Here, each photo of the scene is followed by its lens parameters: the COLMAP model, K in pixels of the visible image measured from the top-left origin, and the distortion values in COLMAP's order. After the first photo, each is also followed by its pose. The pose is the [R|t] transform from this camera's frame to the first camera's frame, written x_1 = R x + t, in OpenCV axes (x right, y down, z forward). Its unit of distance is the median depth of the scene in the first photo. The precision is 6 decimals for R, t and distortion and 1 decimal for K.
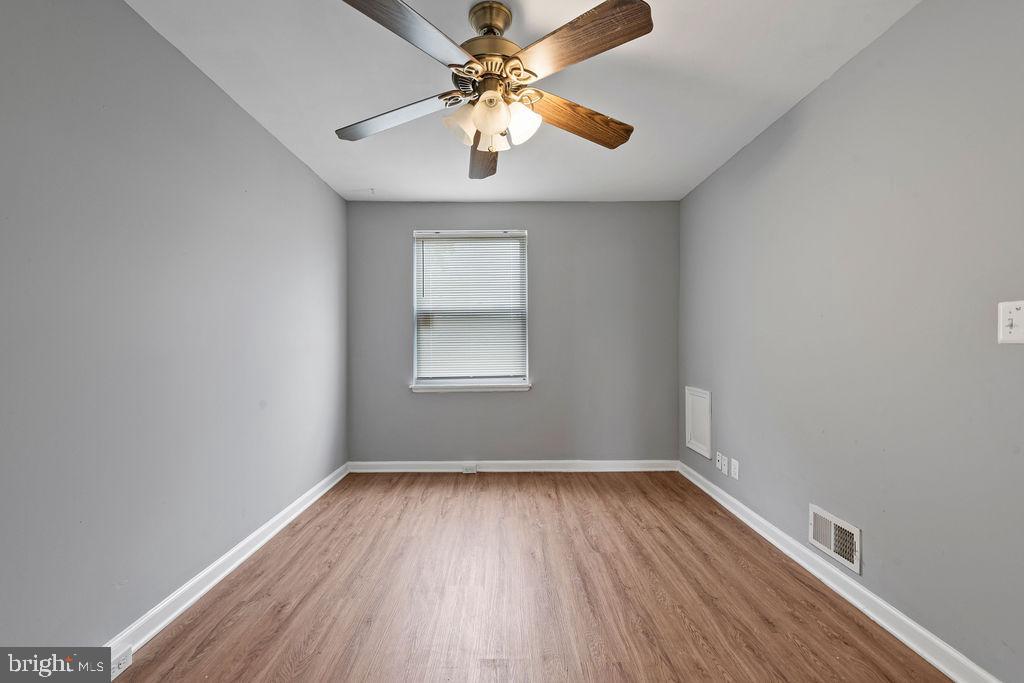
lens RADIAL K [[419.0, 0, 511.3], [0, 419.0, 345.4], [0, 0, 1]] dist [0.010666, -0.004088]
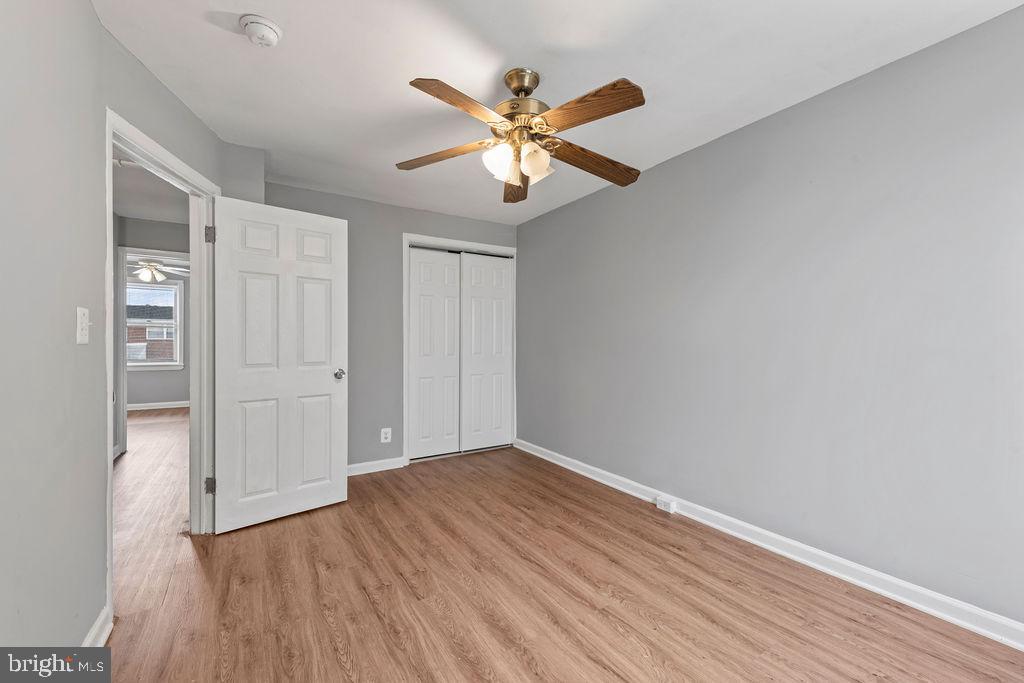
lens RADIAL K [[419.0, 0, 512.8], [0, 419.0, 342.5], [0, 0, 1]] dist [0.010666, -0.004088]
pose [[-0.854392, 0.001349, -0.519627, 0.438476], [-0.002135, 0.999979, 0.006107, -0.009784], [0.519624, 0.006327, -0.854372, 1.451901]]
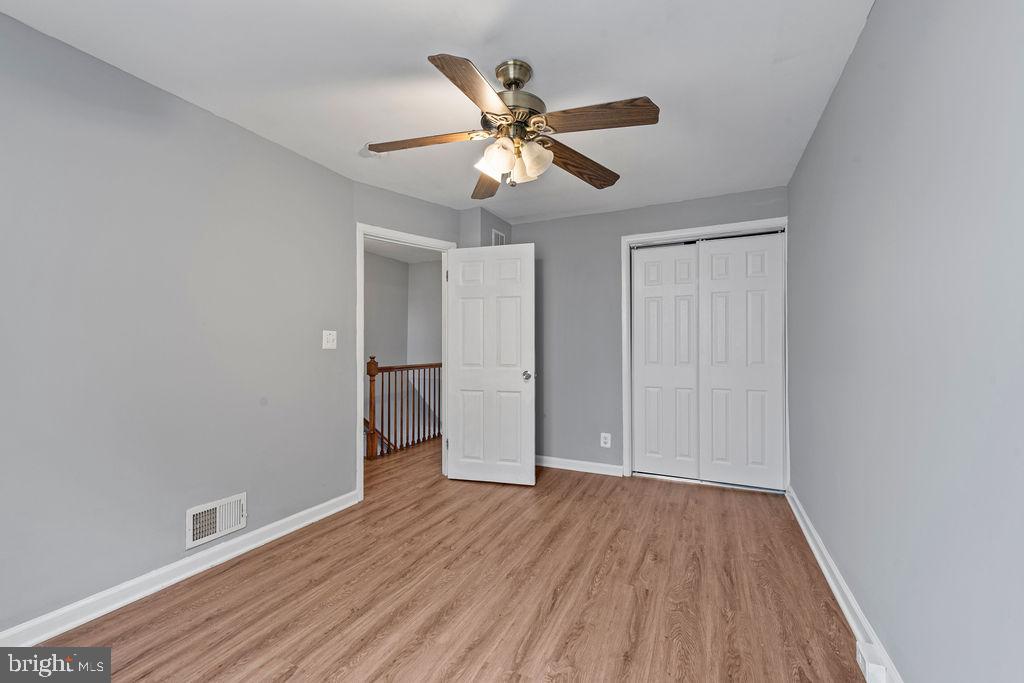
lens RADIAL K [[419.0, 0, 506.4], [0, 419.0, 342.8], [0, 0, 1]] dist [0.010666, -0.004088]
pose [[-0.892934, 0.005317, 0.450157, -0.392256], [0.002768, 0.999976, -0.006319, -0.012123], [-0.450180, -0.004396, -0.892927, 1.456931]]
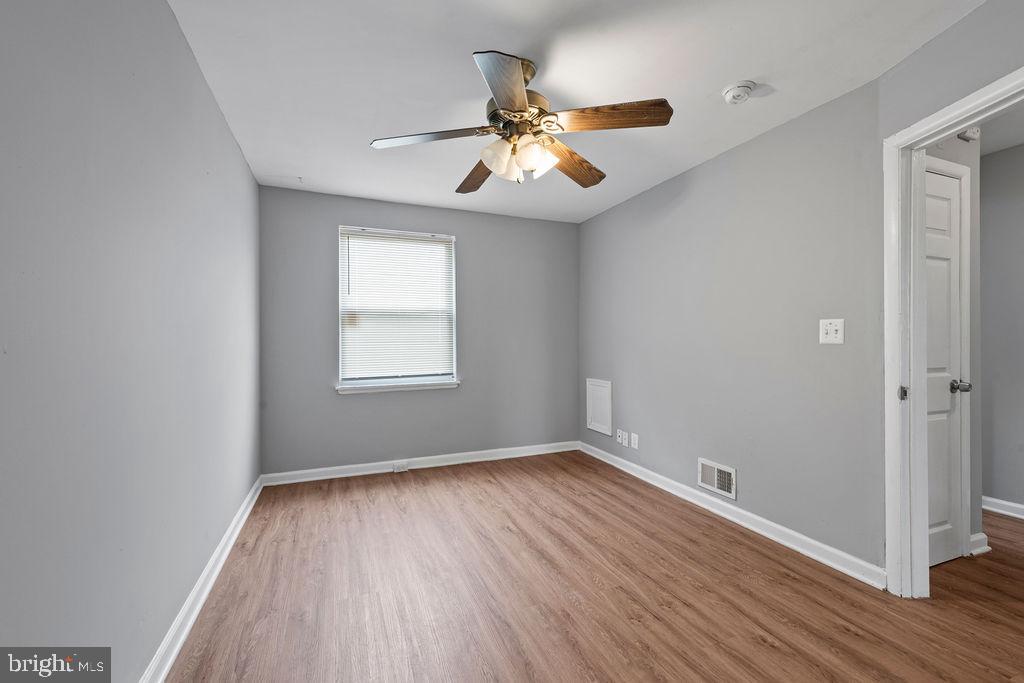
lens RADIAL K [[419.0, 0, 515.1], [0, 419.0, 342.8], [0, 0, 1]] dist [0.010666, -0.004088]
pose [[0.928726, -0.001235, 0.370765, -0.352550], [0.002105, 0.999996, -0.001942, -0.004272], [-0.370761, 0.002584, 0.928725, -0.067473]]
